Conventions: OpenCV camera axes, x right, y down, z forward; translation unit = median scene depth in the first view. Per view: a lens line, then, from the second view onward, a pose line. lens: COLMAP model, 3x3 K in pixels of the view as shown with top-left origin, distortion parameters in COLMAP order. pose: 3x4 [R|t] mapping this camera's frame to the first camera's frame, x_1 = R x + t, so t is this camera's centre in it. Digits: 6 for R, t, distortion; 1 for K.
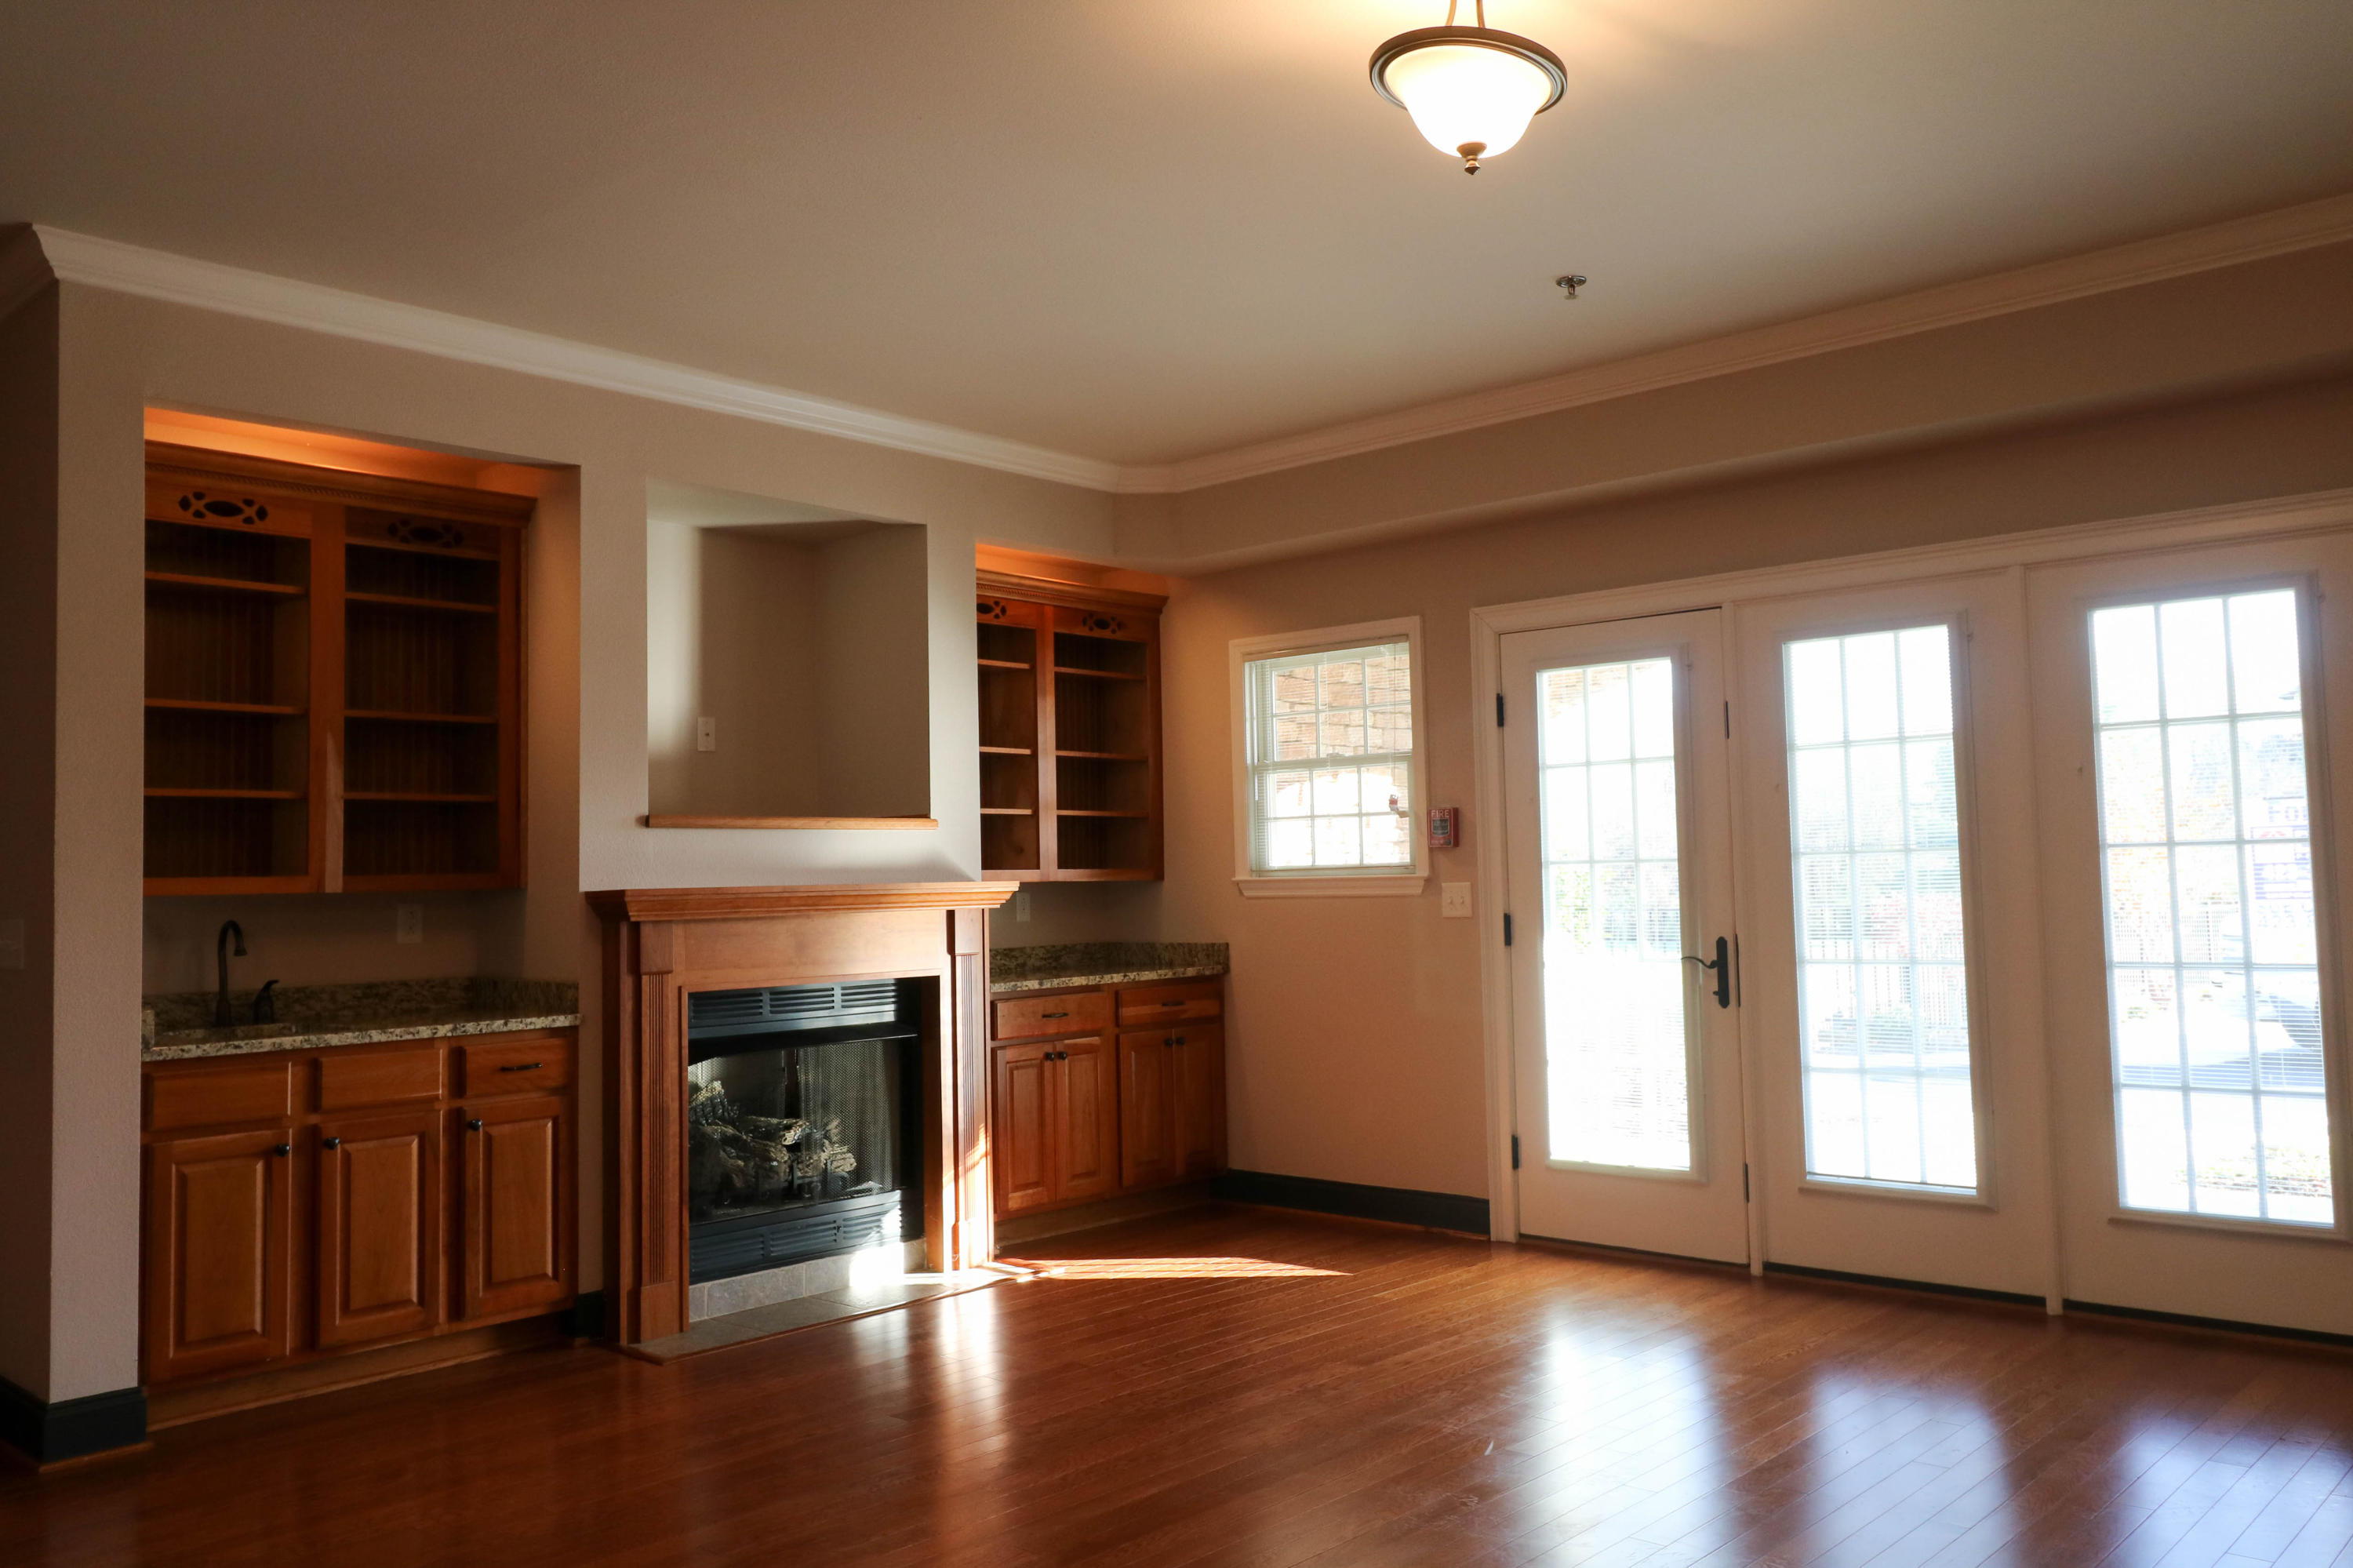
lens RADIAL K [[1859.1, 0, 1172.2], [0, 1859.1, 763.8], [0, 0, 1]] dist [0.014197, -0.003202]
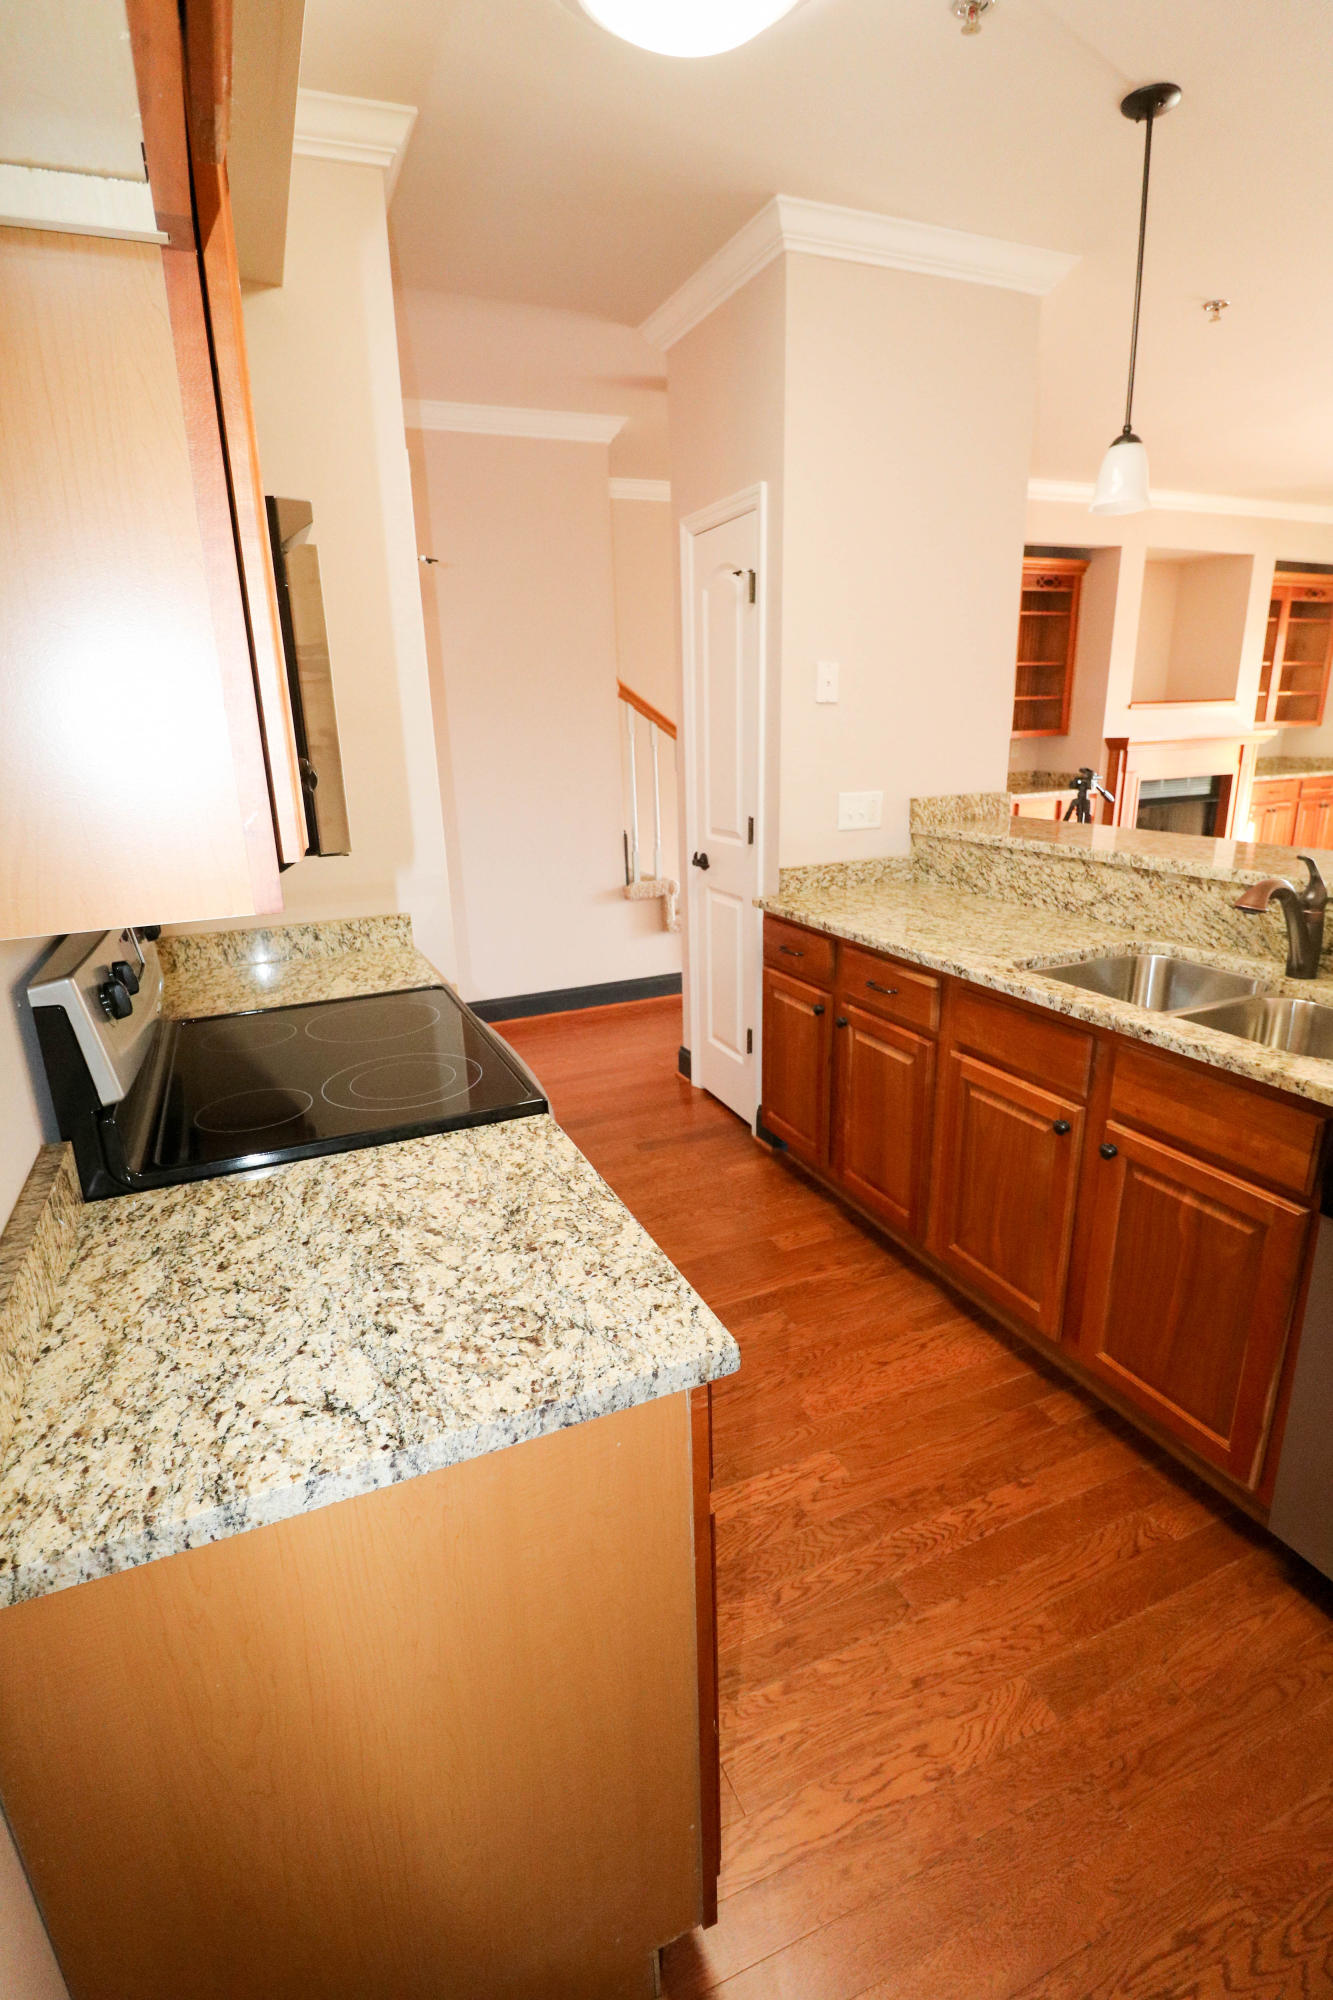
lens RADIAL K [[951.2, 0, 658.9], [0, 951.2, 1000.4], [0, 0, 1]] dist [0.000255, -0.009825]
pose [[0.909063, 0.115100, -0.400444, -0.273097], [0.035091, 0.936523, 0.348846, -0.057022], [0.415177, -0.331175, 0.847320, -0.372148]]
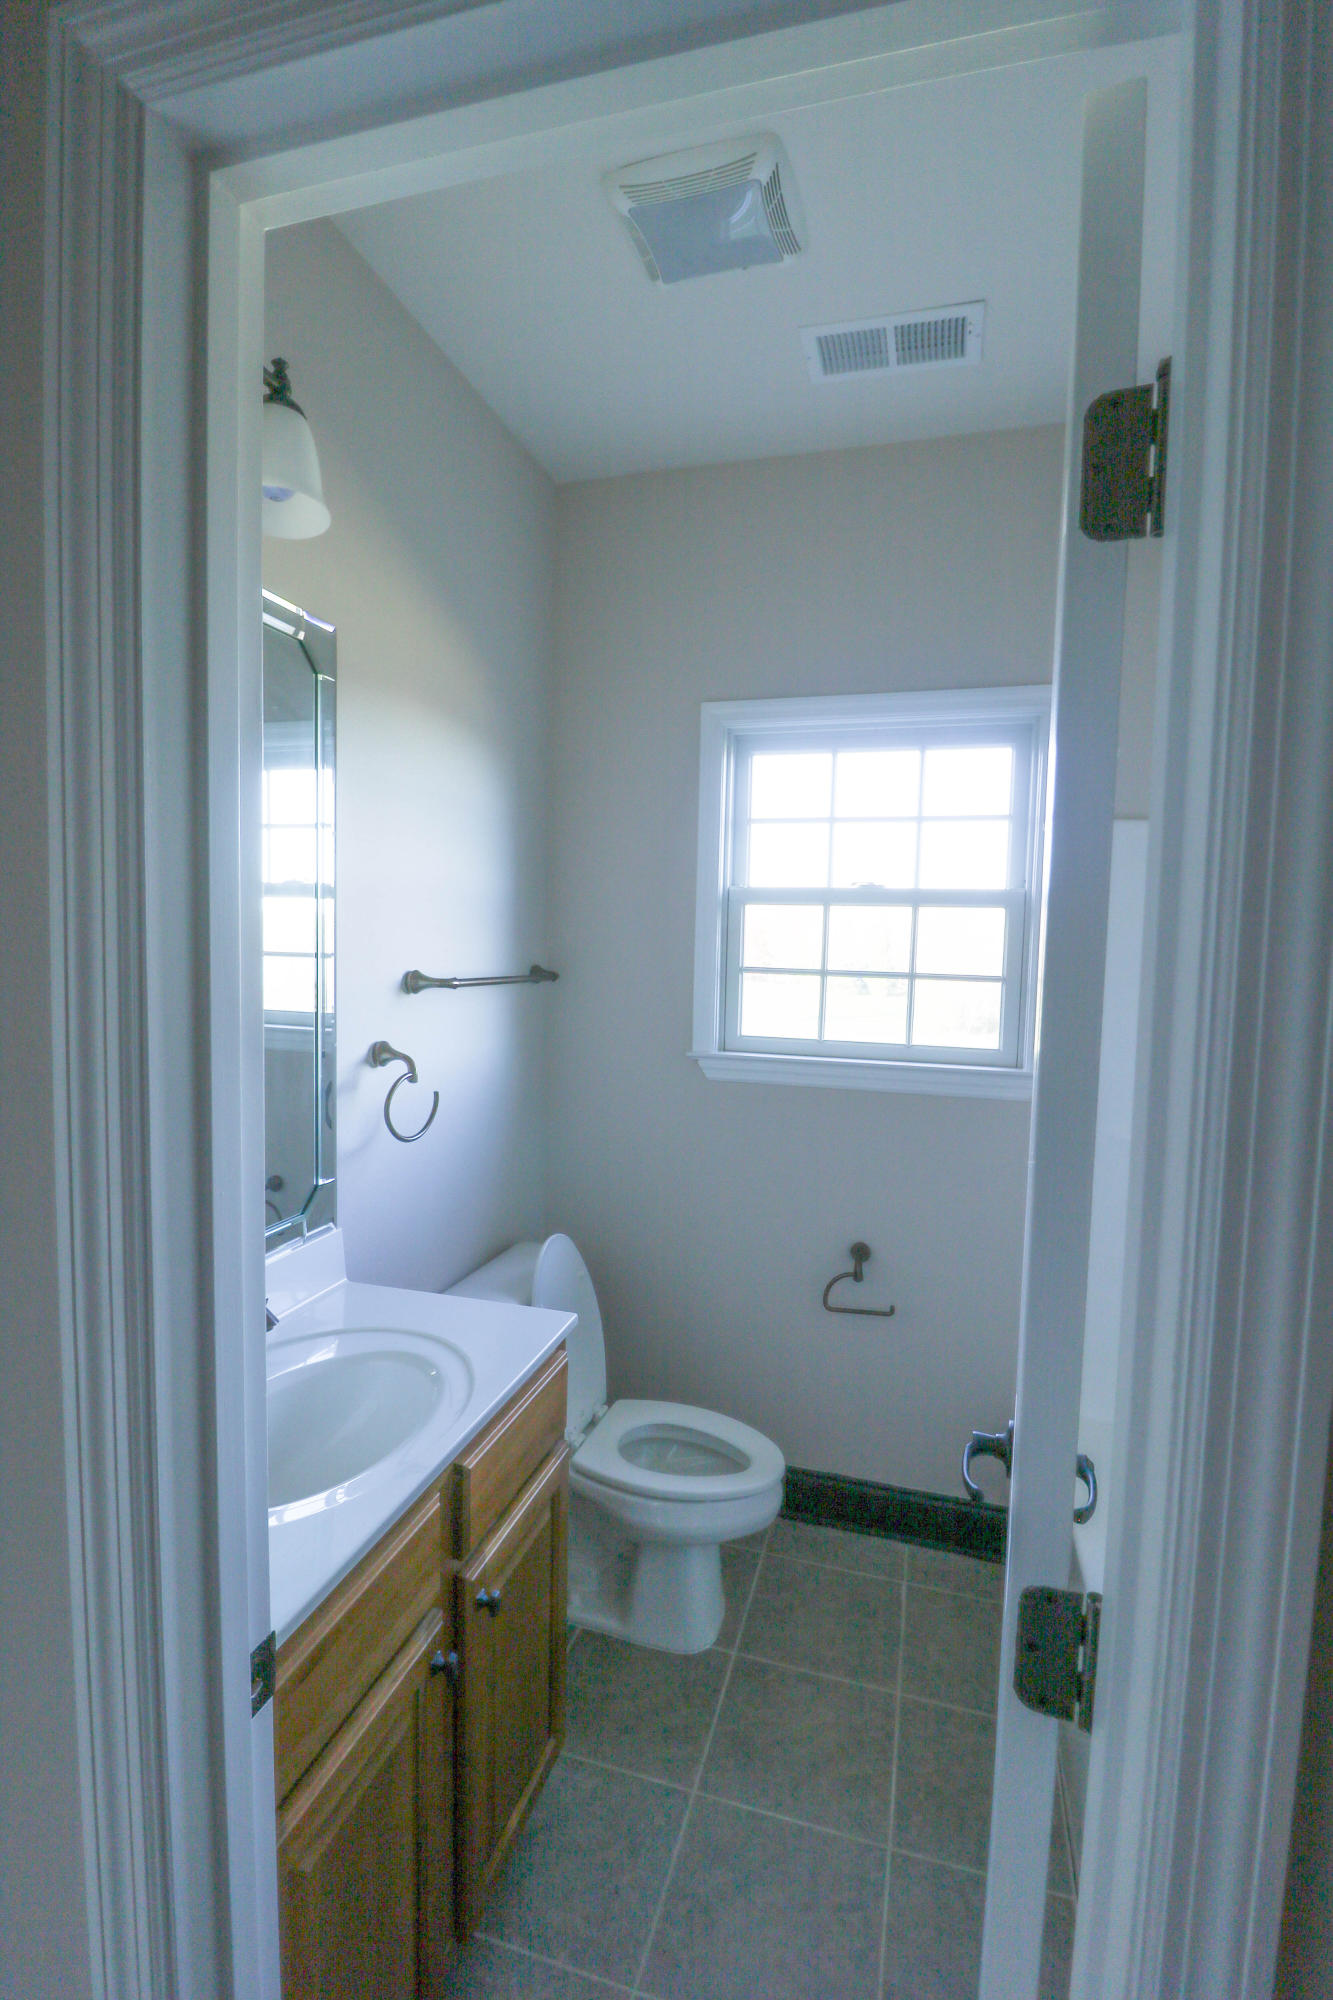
lens RADIAL K [[951.2, 0, 658.9], [0, 951.2, 1000.4], [0, 0, 1]] dist [0.000255, -0.009825]
pose [[0.899416, 0.005178, 0.437063, -0.163709], [-0.066618, 0.989872, 0.125362, -0.002465], [-0.431987, -0.141869, 0.890652, 0.839170]]
